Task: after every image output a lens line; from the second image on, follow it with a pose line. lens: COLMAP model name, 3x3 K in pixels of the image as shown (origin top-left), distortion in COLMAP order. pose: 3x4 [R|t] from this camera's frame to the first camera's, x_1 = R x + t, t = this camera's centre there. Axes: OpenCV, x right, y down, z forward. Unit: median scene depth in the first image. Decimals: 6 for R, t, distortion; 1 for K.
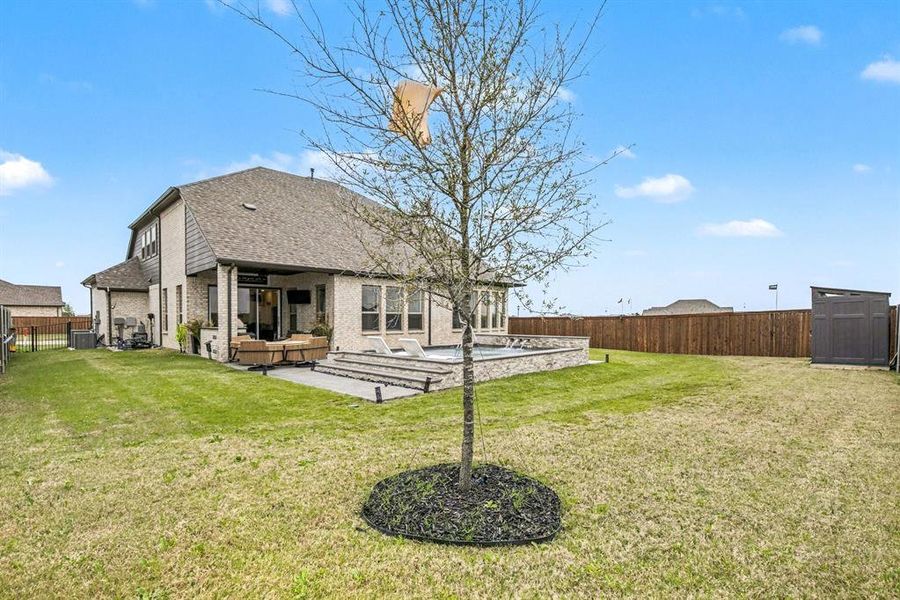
lens RADIAL K [[422.3, 0, 452.8], [0, 422.3, 309.9], [0, 0, 1]] dist [-0.003461, -0.000585]
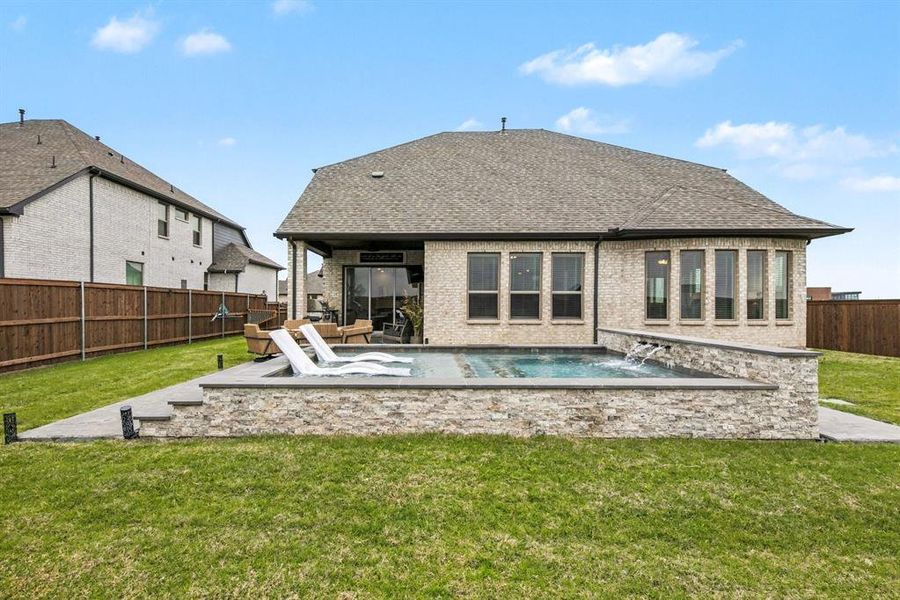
lens RADIAL K [[445.4, 0, 424.6], [0, 445.4, 303.2], [0, 0, 1]] dist [0.019540, -0.000013]
pose [[0.695032, 0.000429, -0.718979, 0.260093], [0.009357, 0.999910, 0.009643, 0.016833], [0.718918, -0.013429, 0.694965, 0.415022]]
